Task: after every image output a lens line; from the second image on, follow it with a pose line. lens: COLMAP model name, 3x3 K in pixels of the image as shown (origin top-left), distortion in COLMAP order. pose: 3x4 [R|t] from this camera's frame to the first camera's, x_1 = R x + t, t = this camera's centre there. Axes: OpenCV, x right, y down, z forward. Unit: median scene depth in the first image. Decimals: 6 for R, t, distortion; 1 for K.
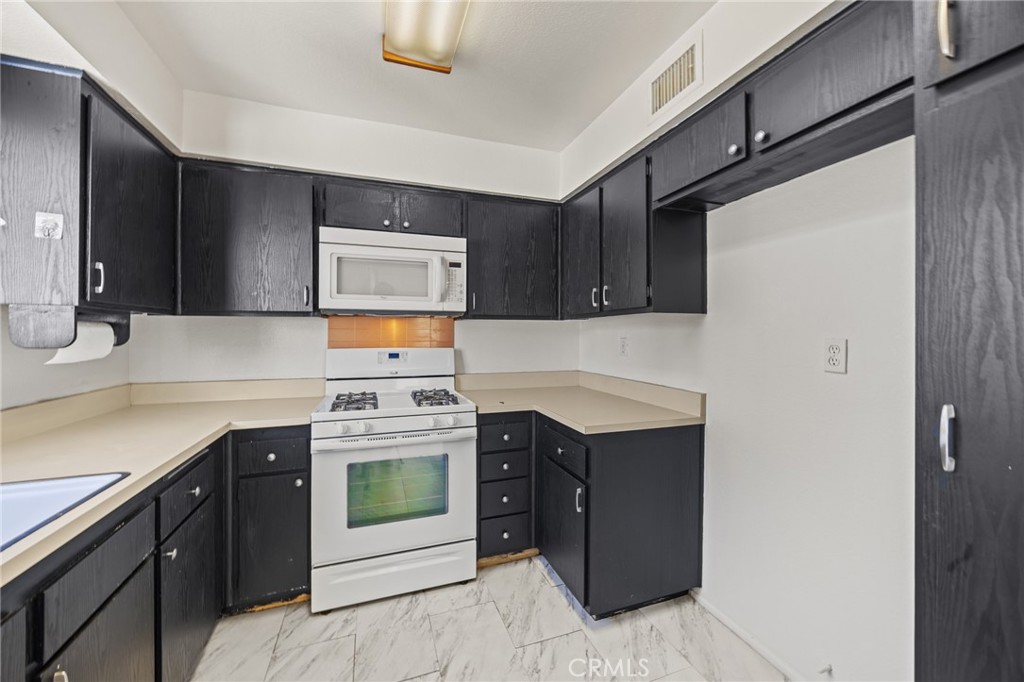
lens RADIAL K [[392.3, 0, 512.6], [0, 392.3, 337.5], [0, 0, 1]] dist [-0.002097, 0.000097]
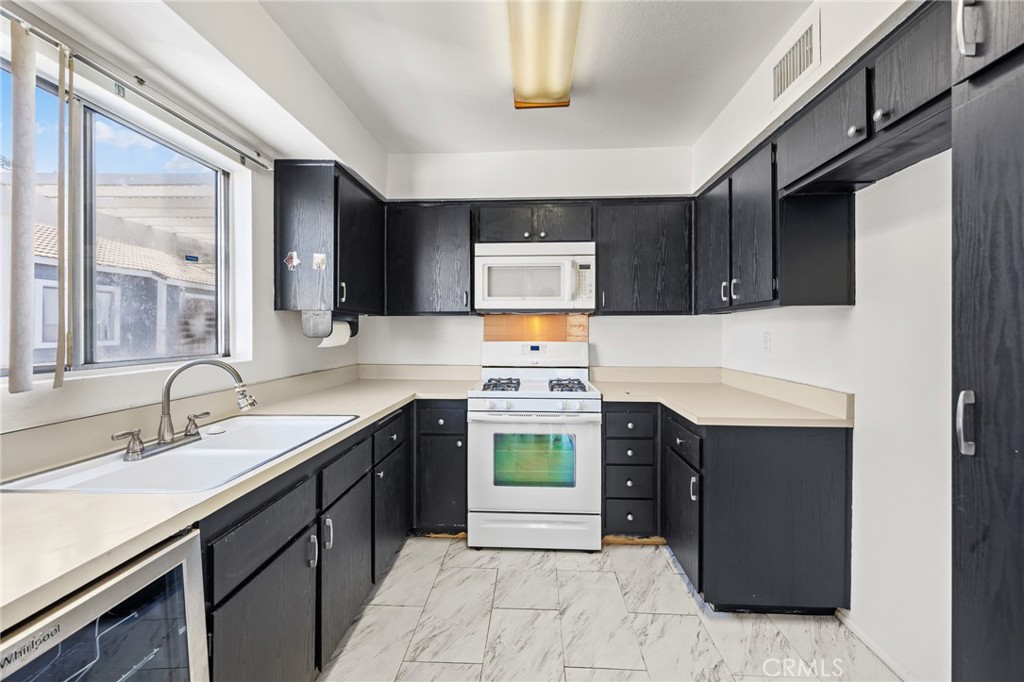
lens RADIAL K [[395.8, 0, 517.4], [0, 395.8, 339.0], [0, 0, 1]] dist [0.001648, -0.000074]
pose [[0.924972, 0.007302, -0.379964, 0.124755], [-0.002824, 0.999920, 0.012342, 0.007284], [0.380024, -0.010343, 0.924919, -0.132208]]
